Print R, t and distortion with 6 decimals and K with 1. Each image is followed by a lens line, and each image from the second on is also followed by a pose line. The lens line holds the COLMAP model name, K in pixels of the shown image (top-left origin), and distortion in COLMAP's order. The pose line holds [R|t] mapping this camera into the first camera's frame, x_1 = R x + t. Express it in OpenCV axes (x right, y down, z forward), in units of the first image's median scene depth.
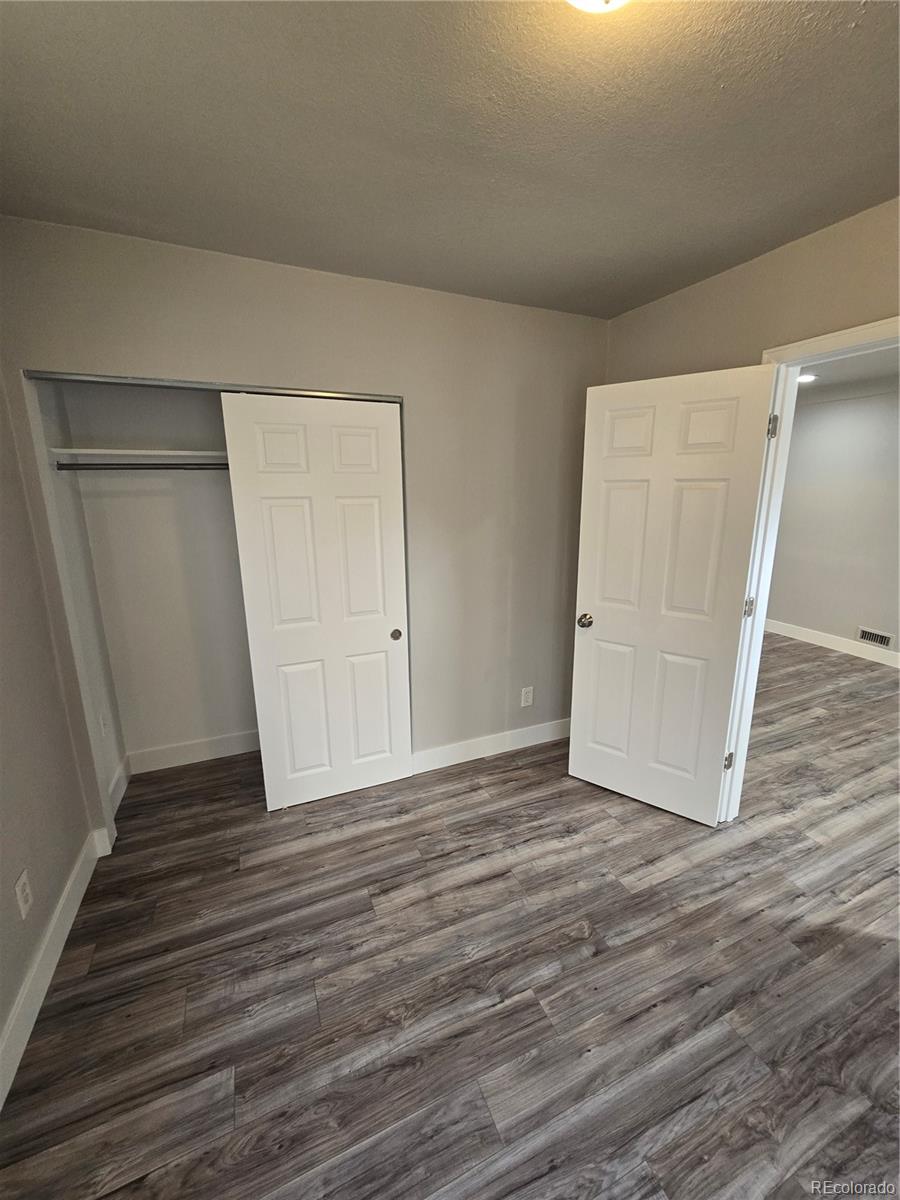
lens RADIAL K [[494.0, 0, 459.3], [0, 494.0, 605.7], [0, 0, 1]] dist [-0.008967, 0.001343]
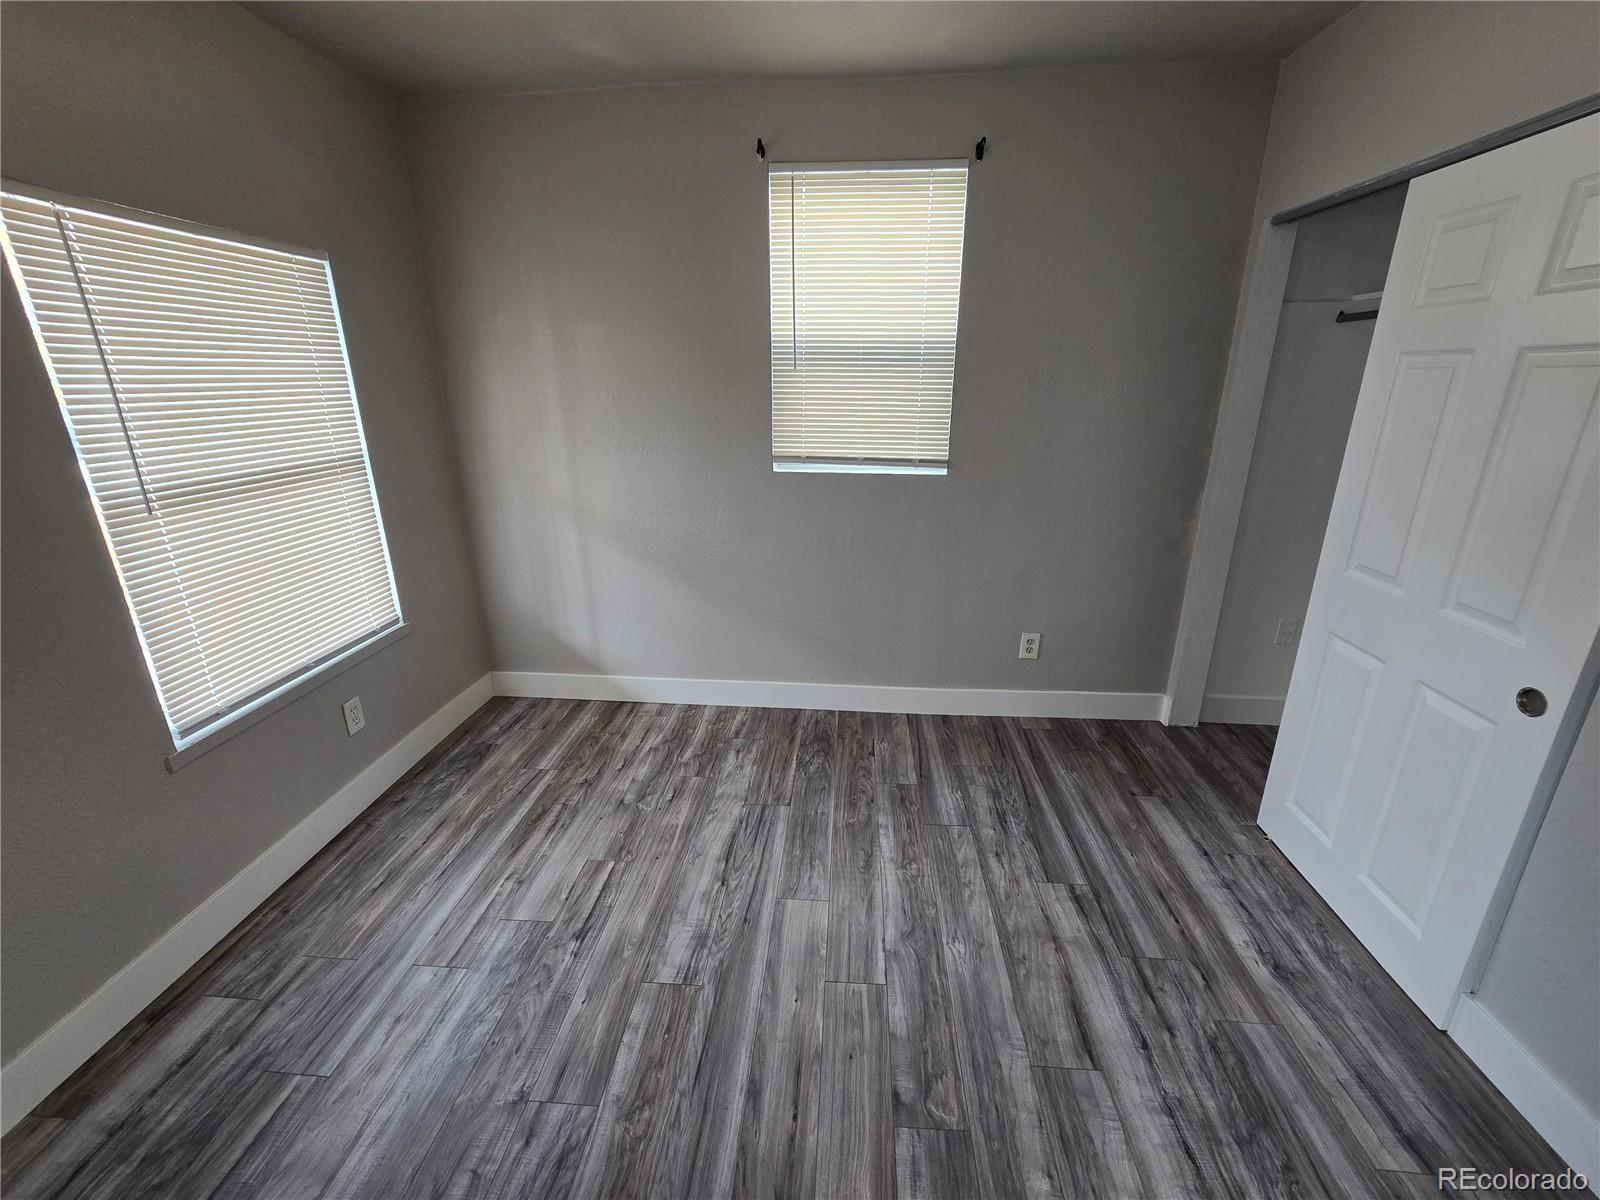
lens RADIAL K [[658.7, 0, 807.5], [0, 658.7, 587.0], [0, 0, 1]] dist [-0.008967, 0.001343]
pose [[-0.474345, 0.279287, -0.834863, 0.845482], [-0.197843, 0.890265, 0.410228, -0.186895], [0.857820, 0.359761, -0.367037, 0.976079]]
